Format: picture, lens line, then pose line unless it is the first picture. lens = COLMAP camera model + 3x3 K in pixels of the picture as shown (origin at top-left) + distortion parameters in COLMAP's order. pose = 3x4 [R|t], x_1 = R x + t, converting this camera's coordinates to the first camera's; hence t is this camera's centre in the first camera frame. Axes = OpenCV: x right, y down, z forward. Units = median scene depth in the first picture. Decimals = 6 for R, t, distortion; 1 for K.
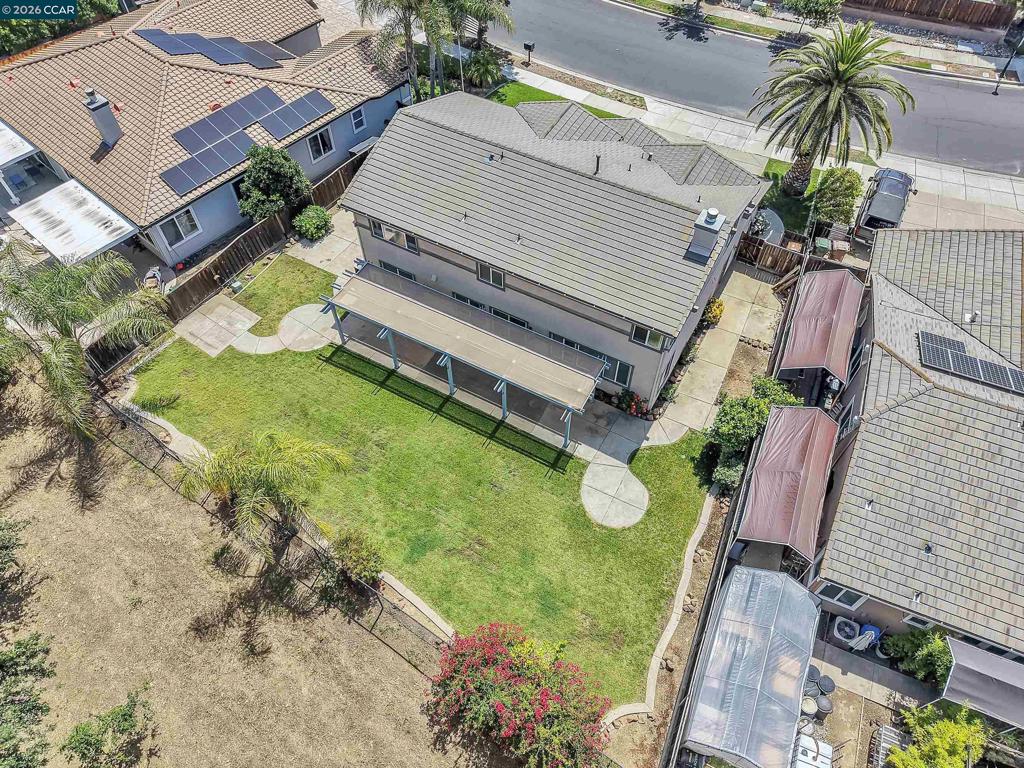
lens RADIAL K [[698.4, 0, 512.0], [0, 698.4, 384.0], [0, 0, 1]] dist [0.039516, -0.048729]
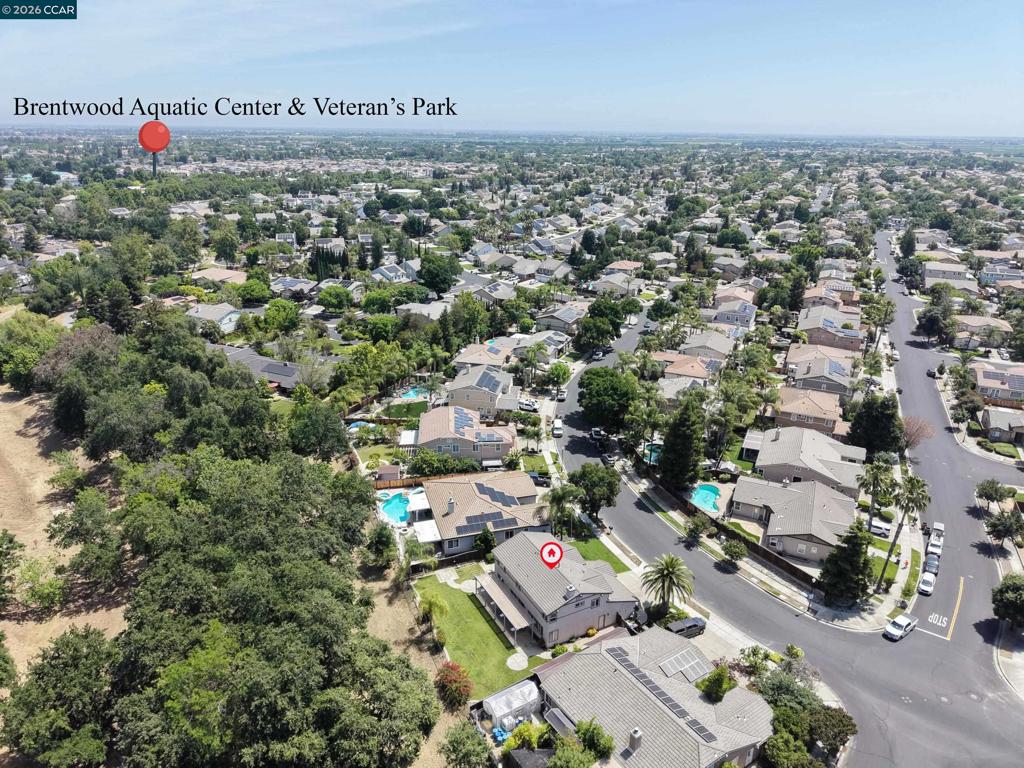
lens RADIAL K [[698.4, 0, 512.0], [0, 698.4, 384.0], [0, 0, 1]] dist [0.039516, -0.048729]
pose [[0.841755, 0.209605, -0.497507, 1.274128], [-0.443443, 0.794052, -0.415740, 0.434898], [0.307905, 0.570568, 0.761345, -1.880287]]
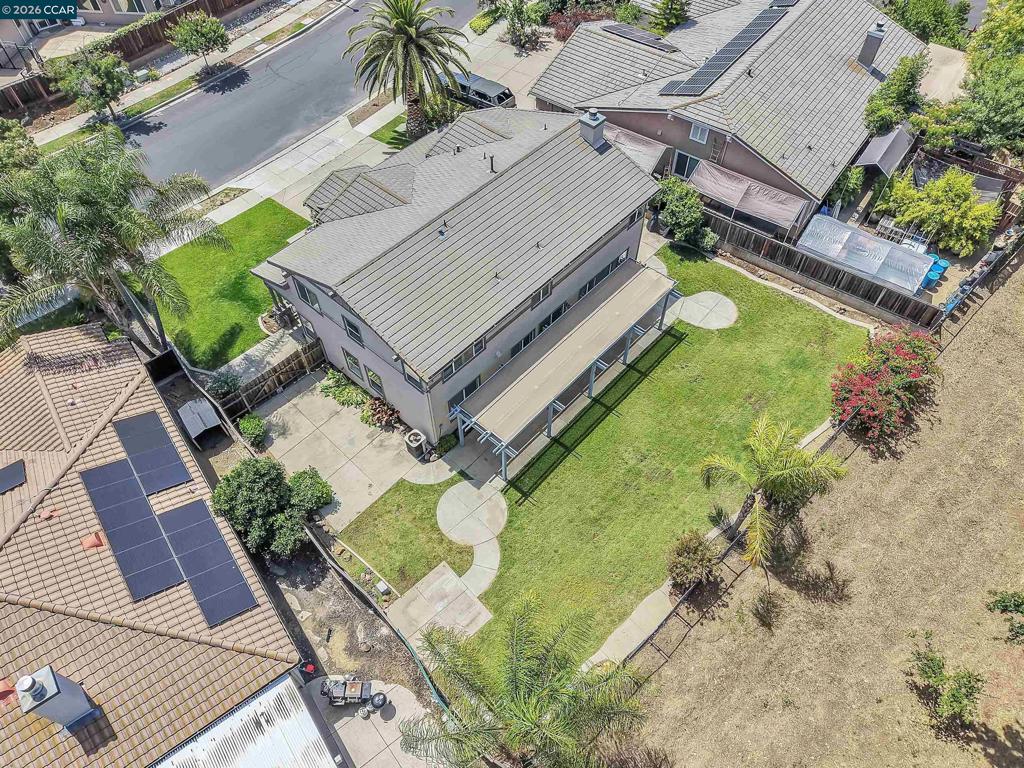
lens RADIAL K [[698.4, 0, 512.0], [0, 698.4, 384.0], [0, 0, 1]] dist [0.039516, -0.048729]
pose [[0.221949, -0.777391, 0.588559, -0.715228], [0.784478, 0.500850, 0.365709, -0.472883], [-0.579079, 0.380543, 0.721009, 0.297723]]
